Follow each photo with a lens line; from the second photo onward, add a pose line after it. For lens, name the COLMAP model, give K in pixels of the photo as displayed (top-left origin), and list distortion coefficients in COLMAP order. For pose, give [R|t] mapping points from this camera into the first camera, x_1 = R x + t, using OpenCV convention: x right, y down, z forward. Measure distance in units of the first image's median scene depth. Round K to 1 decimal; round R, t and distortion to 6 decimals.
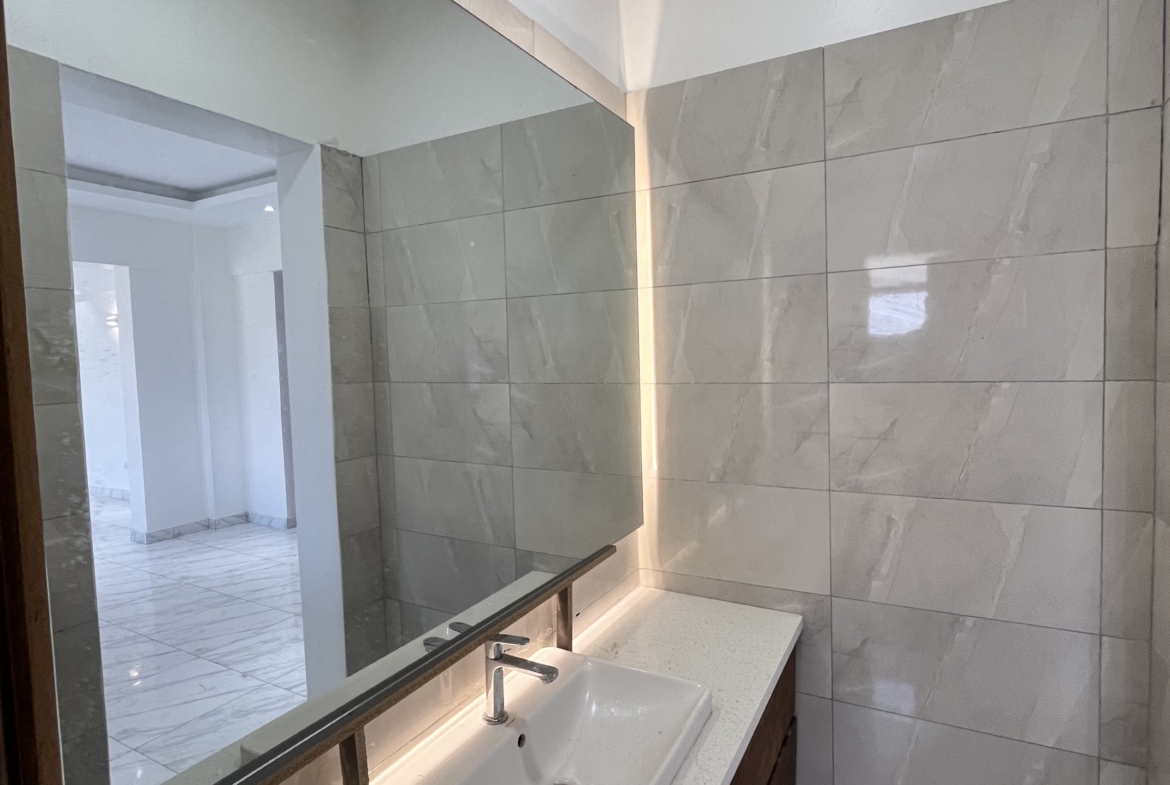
lens RADIAL K [[630.9, 0, 586.2], [0, 630.9, 386.8], [0, 0, 1]] dist [-0.001267, -0.000081]
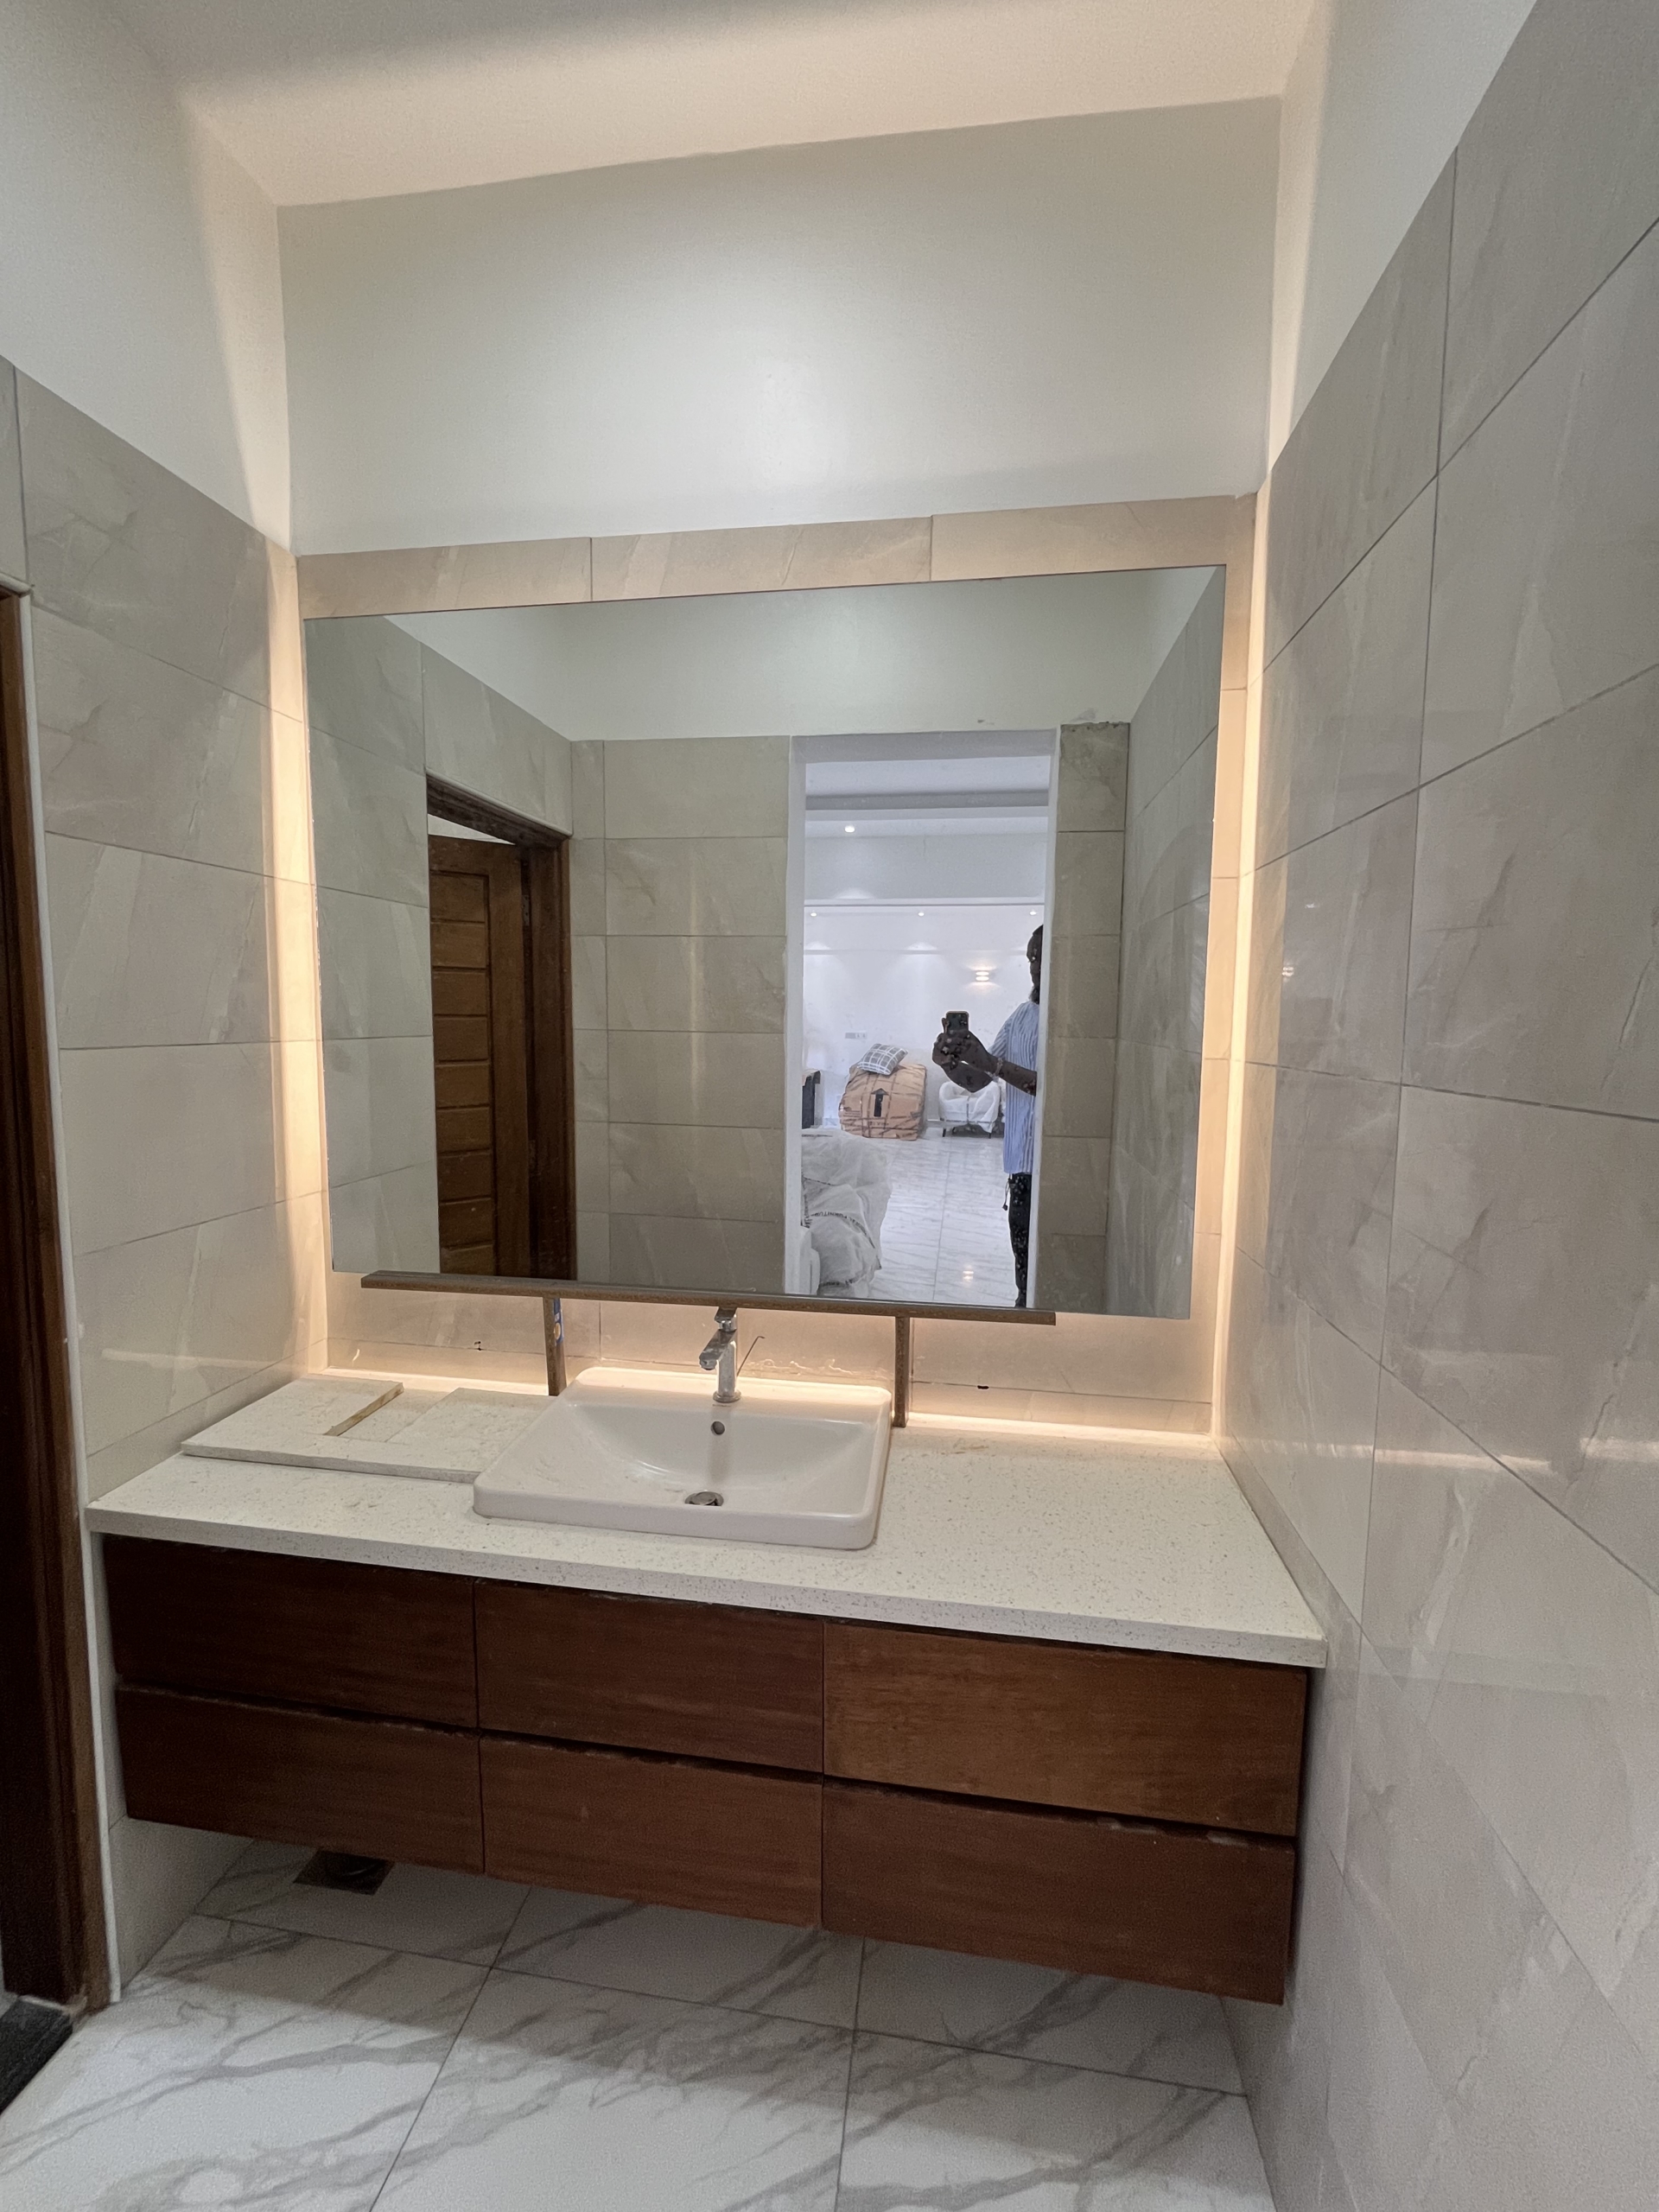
lens RADIAL K [[894.2, 0, 833.8], [0, 894.2, 1101.0], [0, 0, 1]] dist [-0.002897, 0.000900]
pose [[0.358191, 0.124790, -0.925271, 0.639295], [-0.079121, 0.991520, 0.103096, -0.020744], [0.930290, 0.036280, 0.365027, 0.412579]]
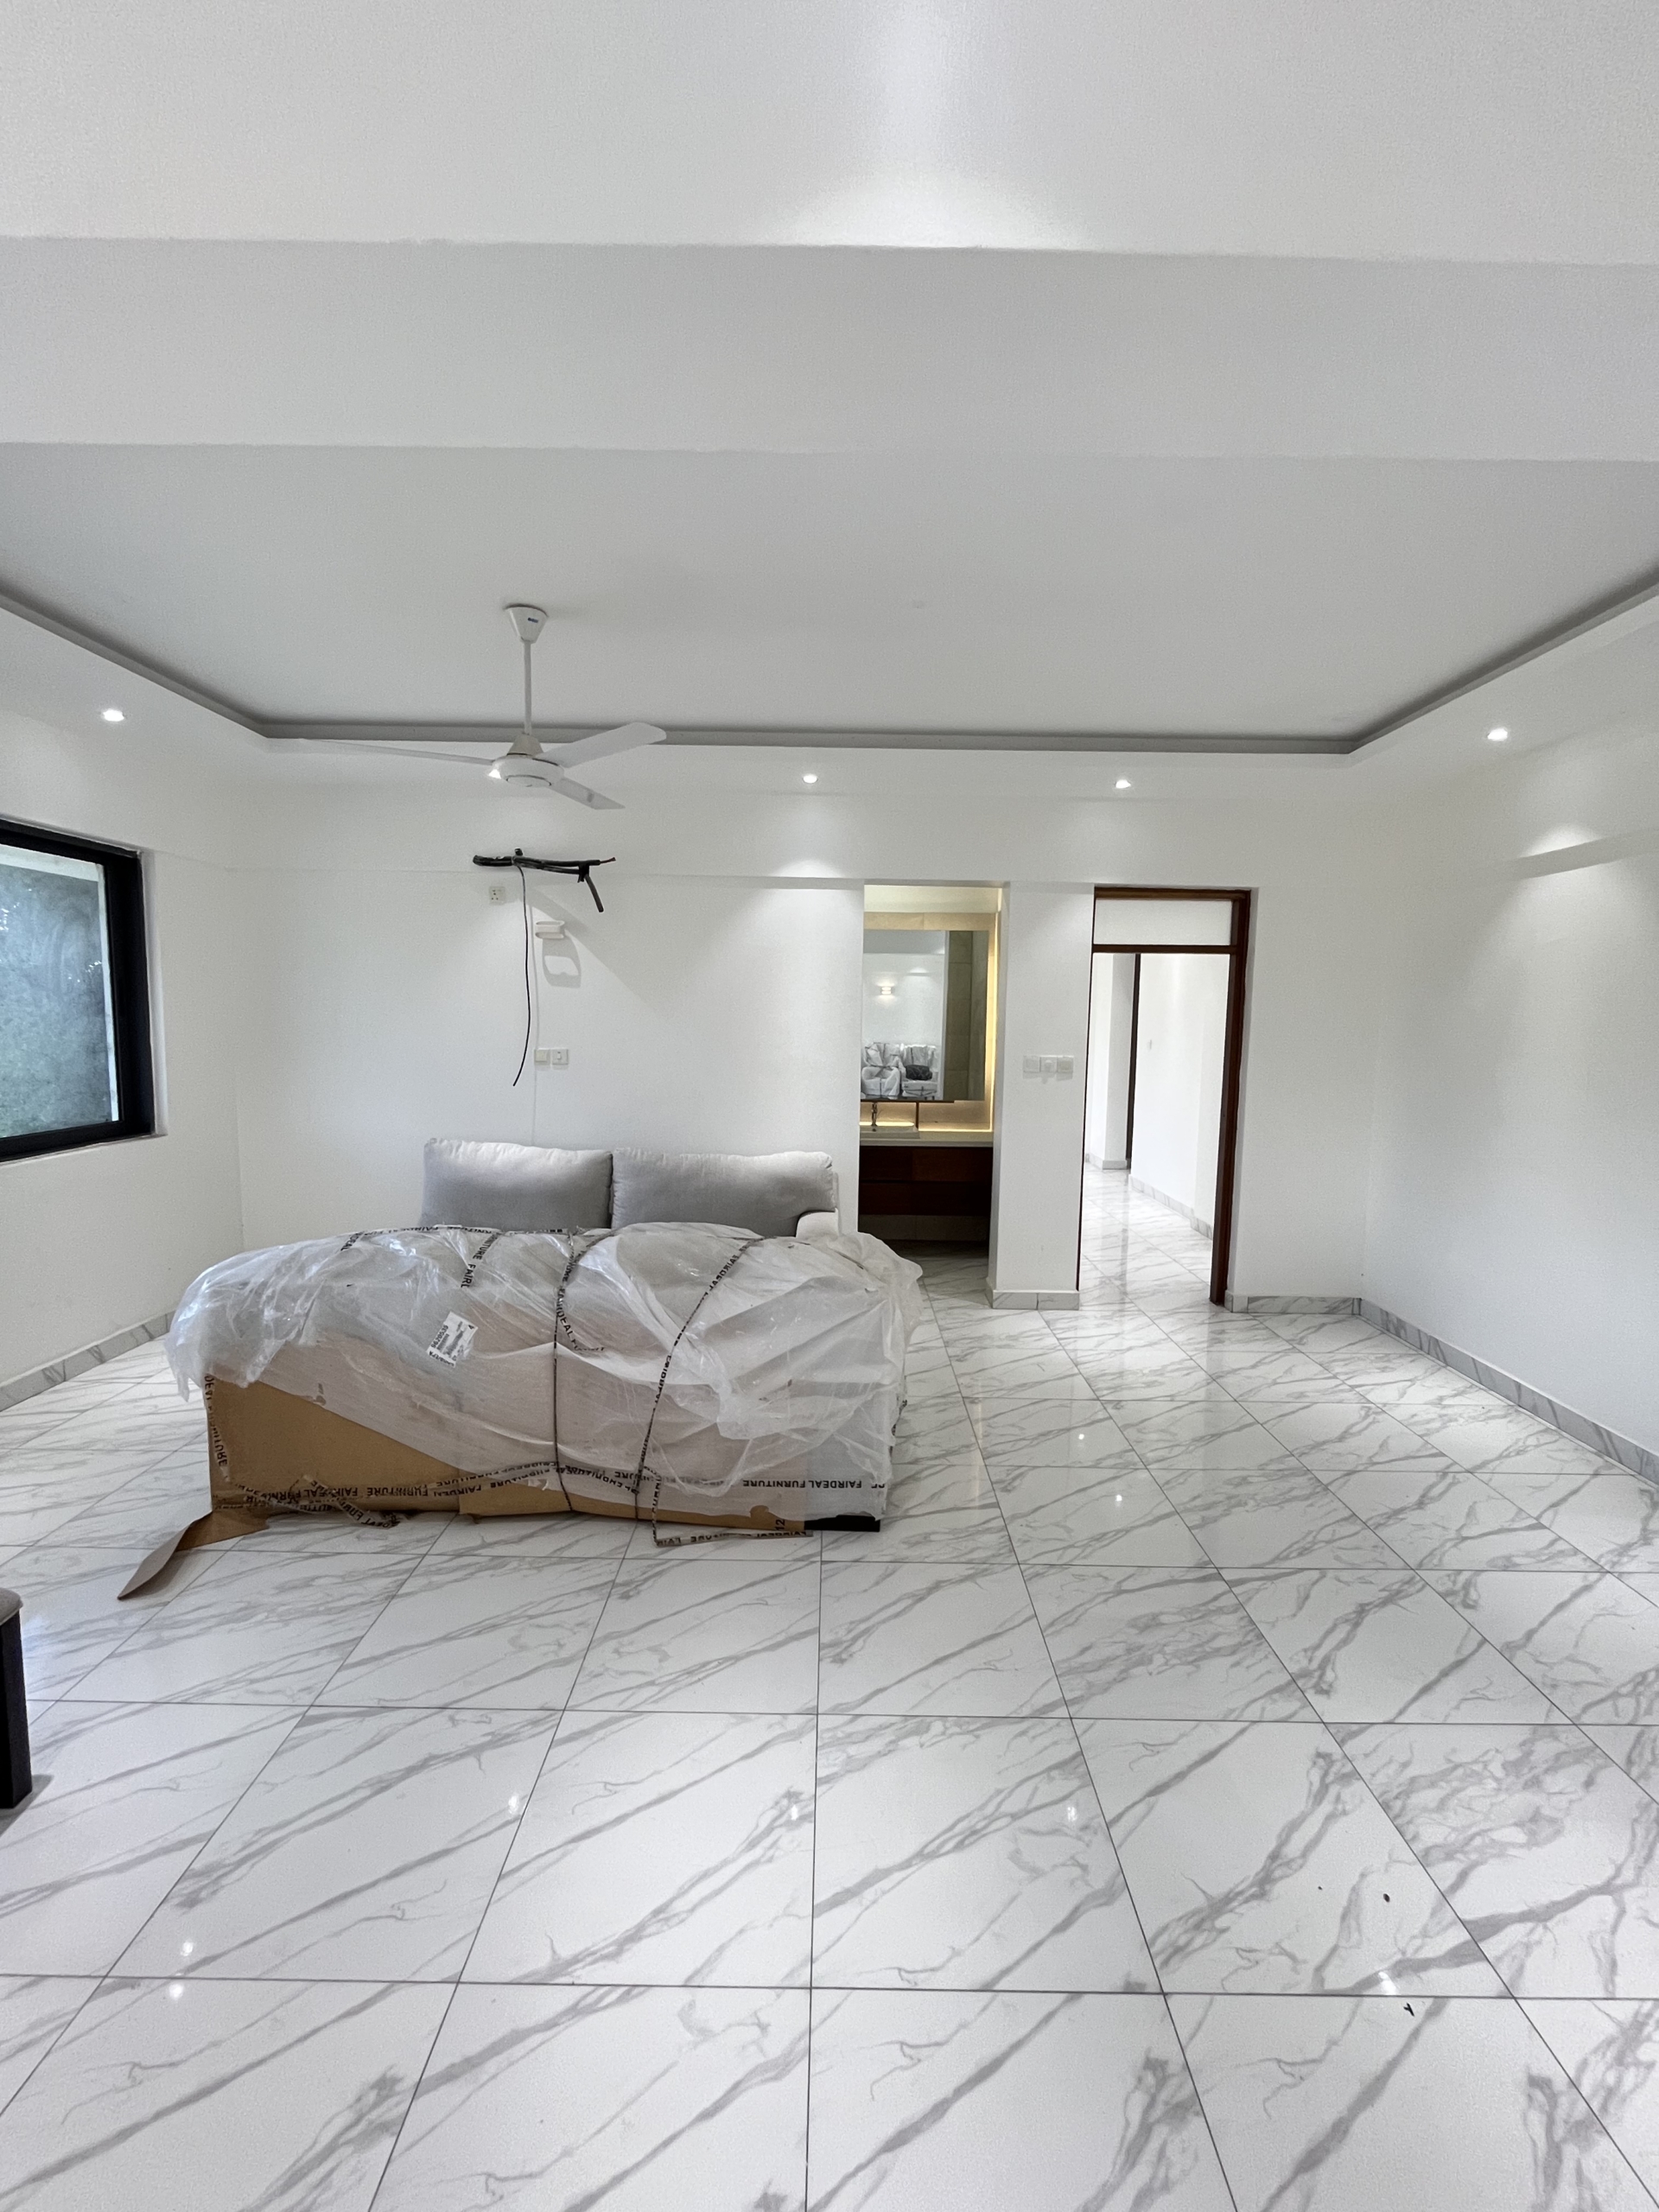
lens RADIAL K [[894.2, 0, 833.8], [0, 894.2, 1101.0], [0, 0, 1]] dist [-0.002897, 0.000900]
pose [[0.479914, 0.120164, -0.869047, 2.615260], [-0.077607, 0.992507, 0.094378, -0.047423], [0.873876, 0.022151, 0.485644, -1.065441]]
